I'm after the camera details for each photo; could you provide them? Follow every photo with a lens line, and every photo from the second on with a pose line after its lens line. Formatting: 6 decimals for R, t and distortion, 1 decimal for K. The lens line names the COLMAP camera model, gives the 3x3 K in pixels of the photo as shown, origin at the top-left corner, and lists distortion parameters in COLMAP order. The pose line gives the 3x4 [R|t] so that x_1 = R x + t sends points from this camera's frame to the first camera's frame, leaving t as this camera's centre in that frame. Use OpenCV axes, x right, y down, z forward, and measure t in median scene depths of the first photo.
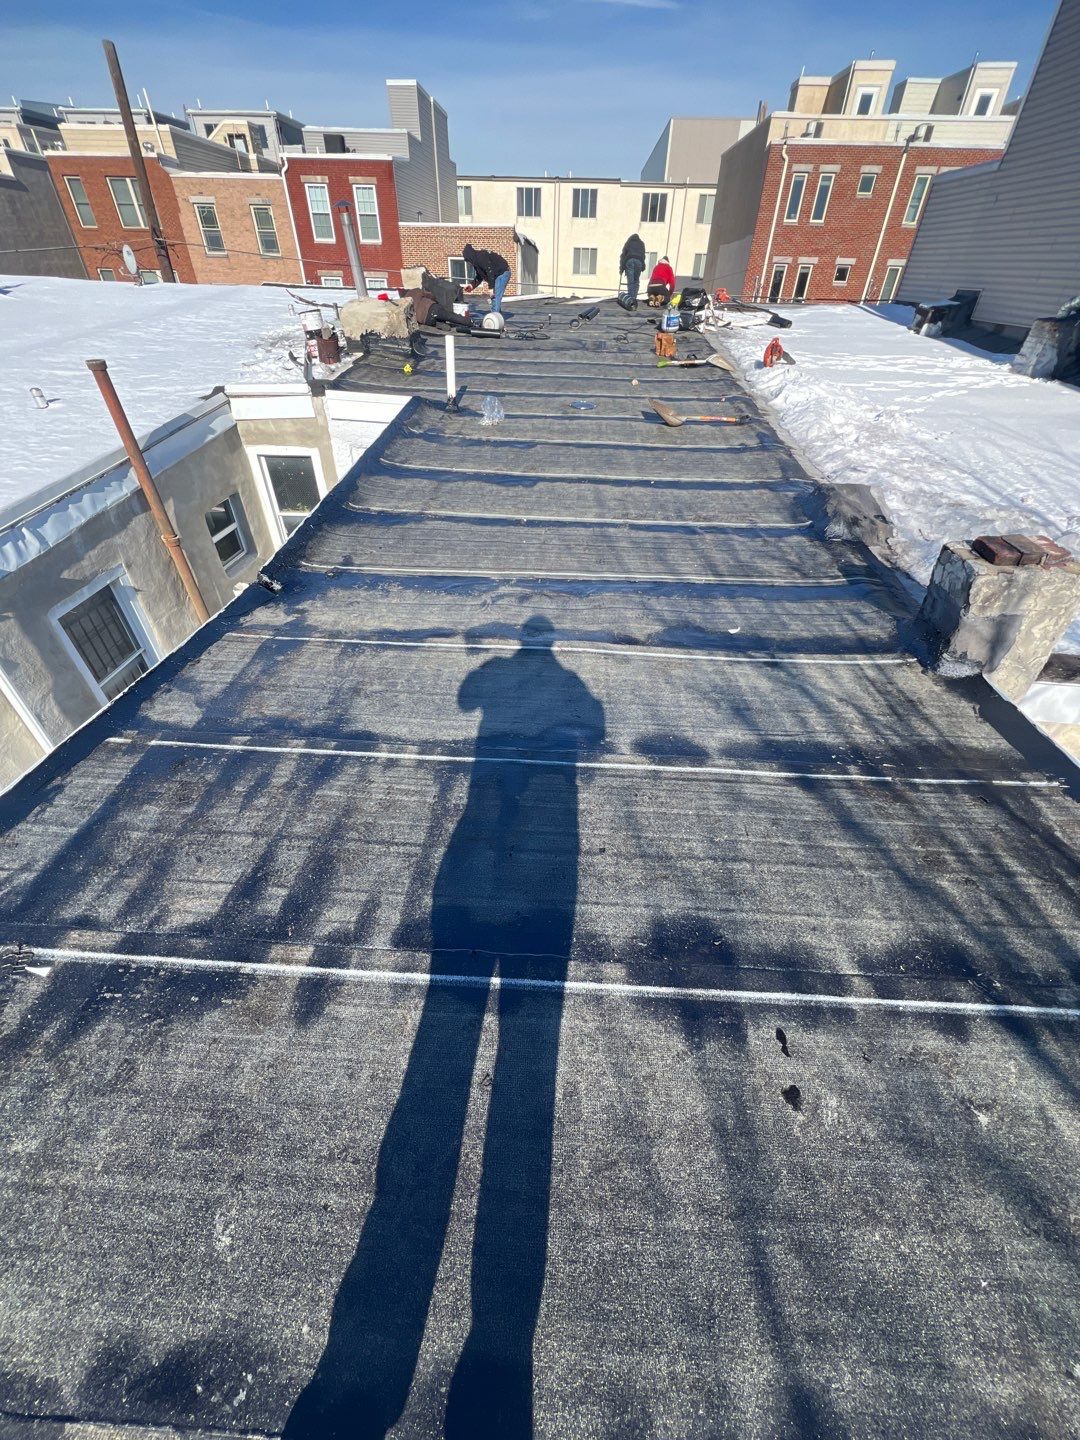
lens RADIAL K [[562.9, 0, 540.0], [0, 562.9, 720.0], [0, 0, 1]] dist [-0.000893, -0.000090]
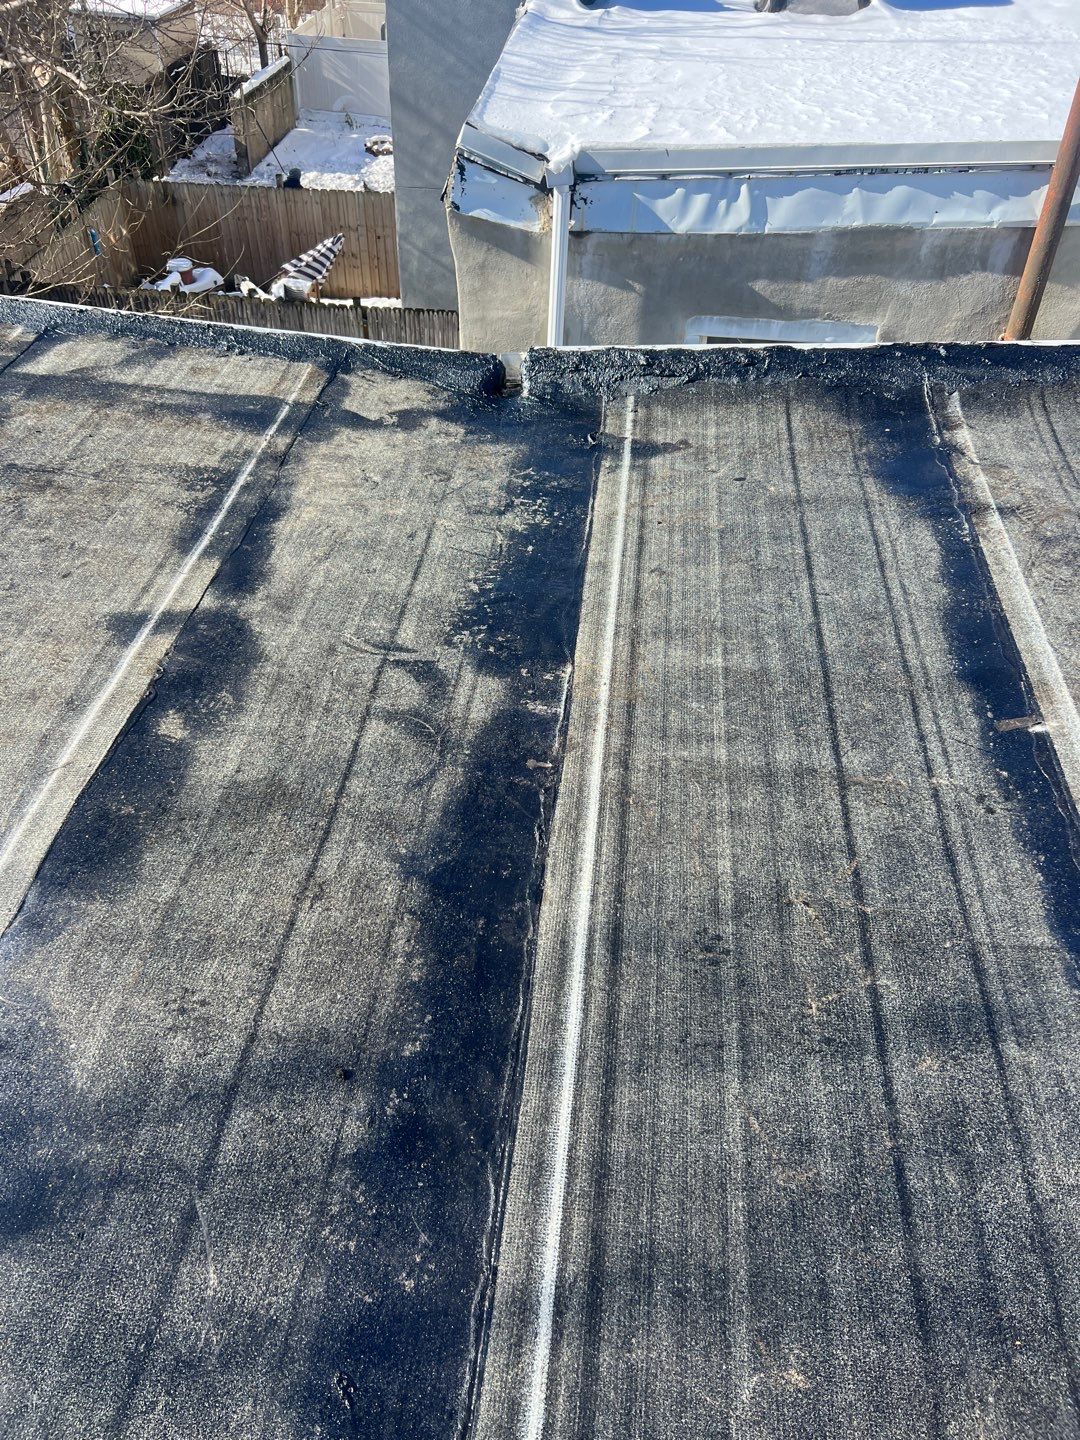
lens RADIAL K [[1090.7, 0, 535.5], [0, 1090.7, 742.0], [0, 0, 1]] dist [0.037091, -0.041561]
pose [[-0.064972, 0.649751, -0.757365, 0.350605], [-0.645371, 0.551515, 0.528514, -0.465262], [0.761101, 0.523120, 0.383498, 0.659070]]
